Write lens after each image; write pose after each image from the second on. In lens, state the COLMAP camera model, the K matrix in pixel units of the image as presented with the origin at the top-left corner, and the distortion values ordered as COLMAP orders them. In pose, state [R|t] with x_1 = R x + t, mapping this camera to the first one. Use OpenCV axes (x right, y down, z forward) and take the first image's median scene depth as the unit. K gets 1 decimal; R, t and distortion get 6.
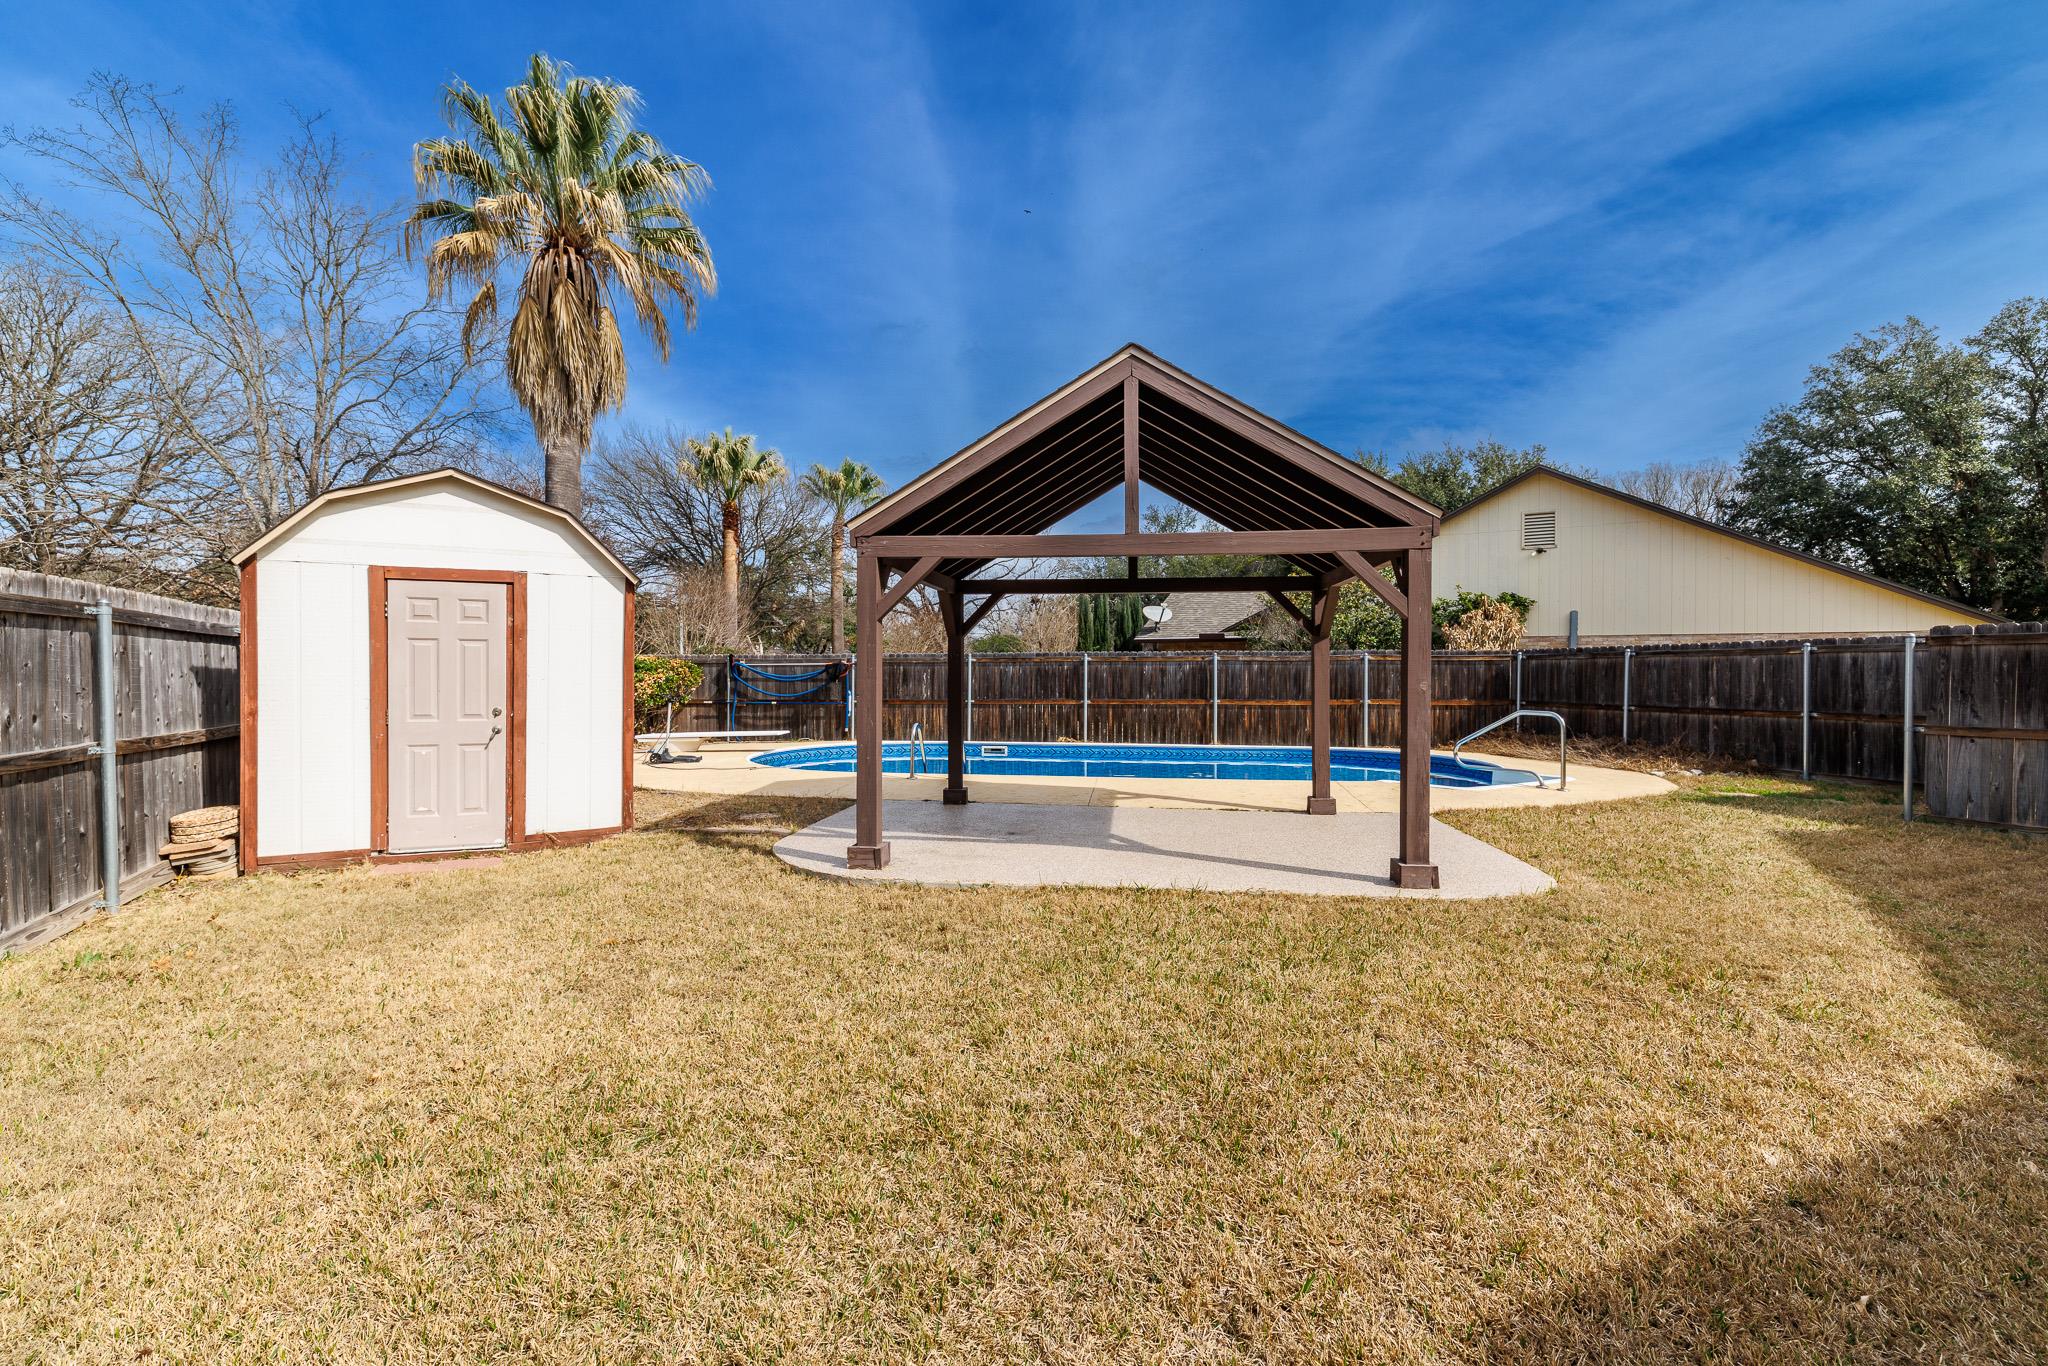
lens RADIAL K [[900.9, 0, 1024.0], [0, 900.9, 676.3], [0, 0, 1]] dist [0.000060, -0.000926]
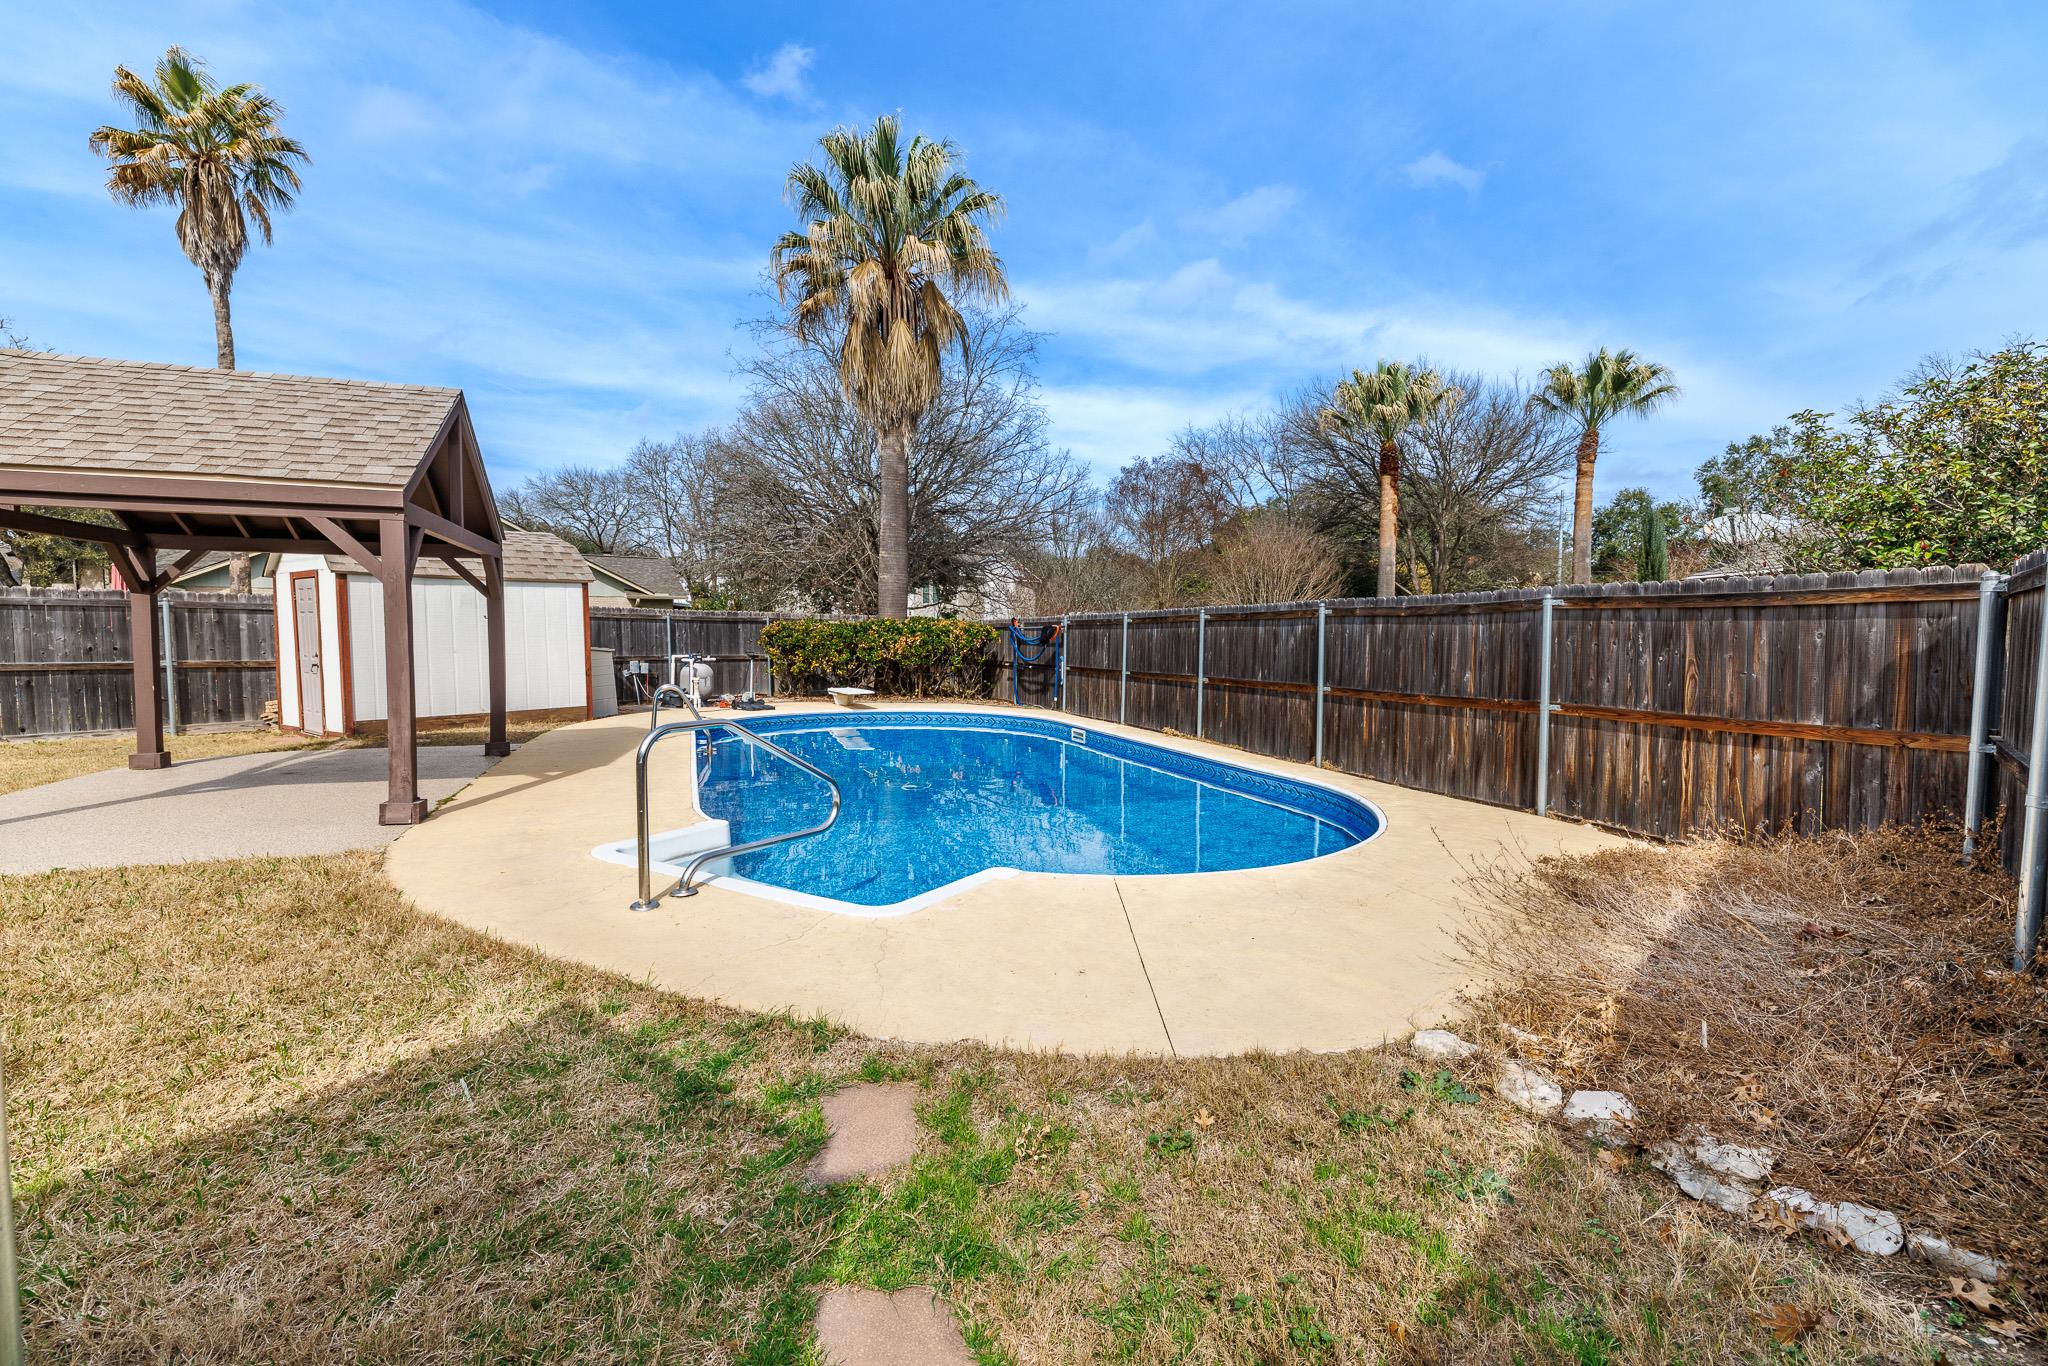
lens RADIAL K [[900.9, 0, 1016.1], [0, 900.9, 682.0], [0, 0, 1]] dist [0.000060, -0.000926]
pose [[0.463838, 0.049036, -0.884562, 0.687632], [-0.010143, 0.998695, 0.050045, -0.003234], [0.885862, -0.014241, 0.463731, 0.632329]]
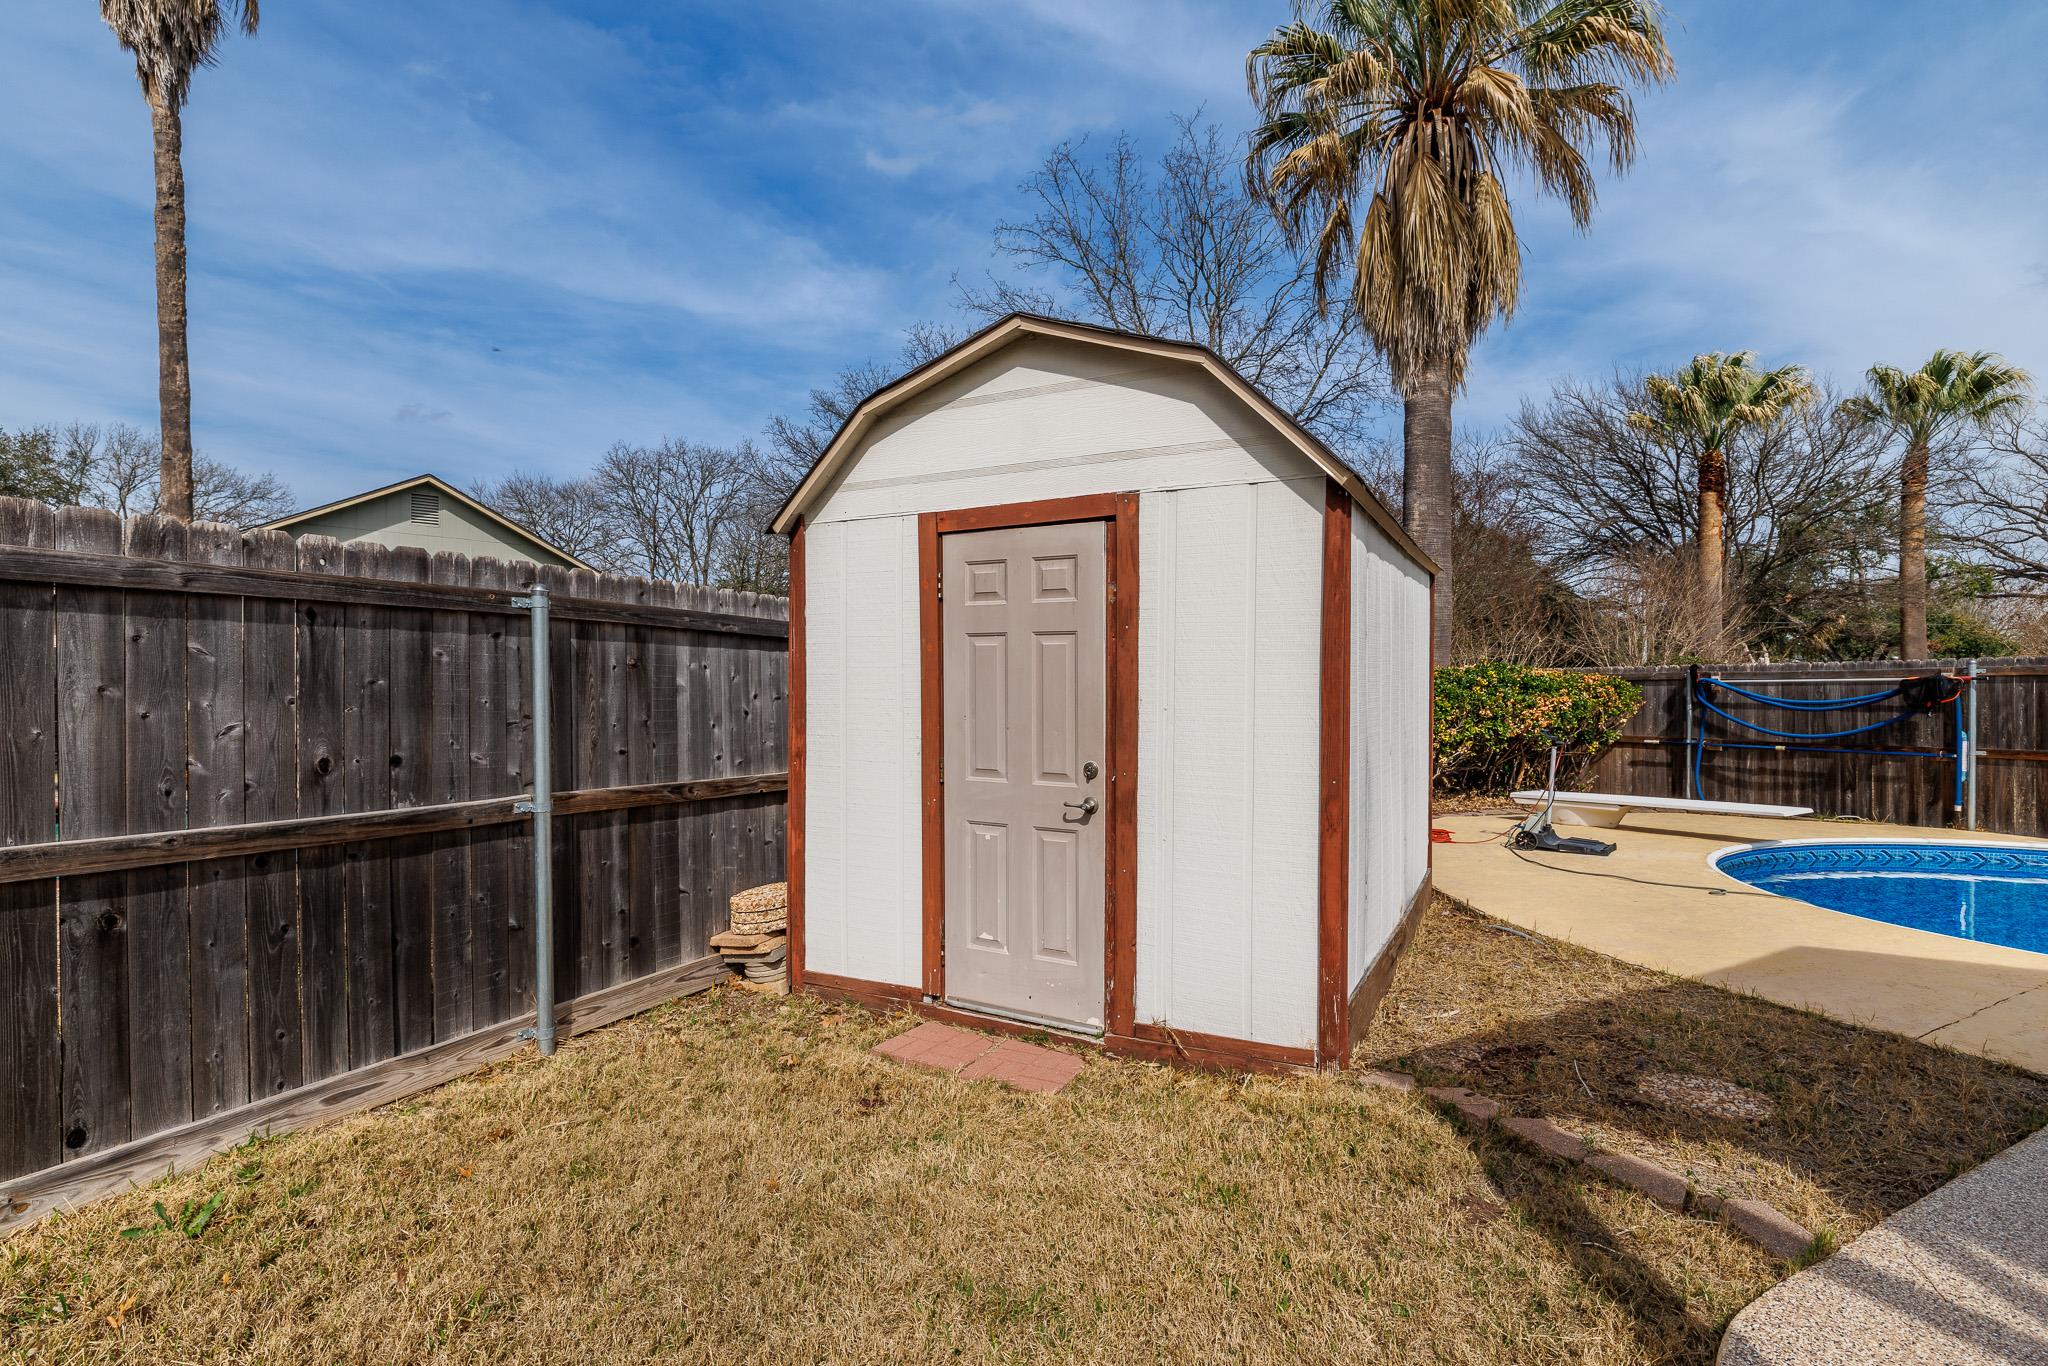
lens RADIAL K [[953.9, 0, 1019.6], [0, 953.9, 691.1], [0, 0, 1]] dist [0.001318, -0.001157]
pose [[0.580598, 0.000074, -0.814190, -0.076247], [-0.005501, 0.999978, -0.003832, -0.001777], [0.814172, 0.006704, 0.580586, 0.300072]]
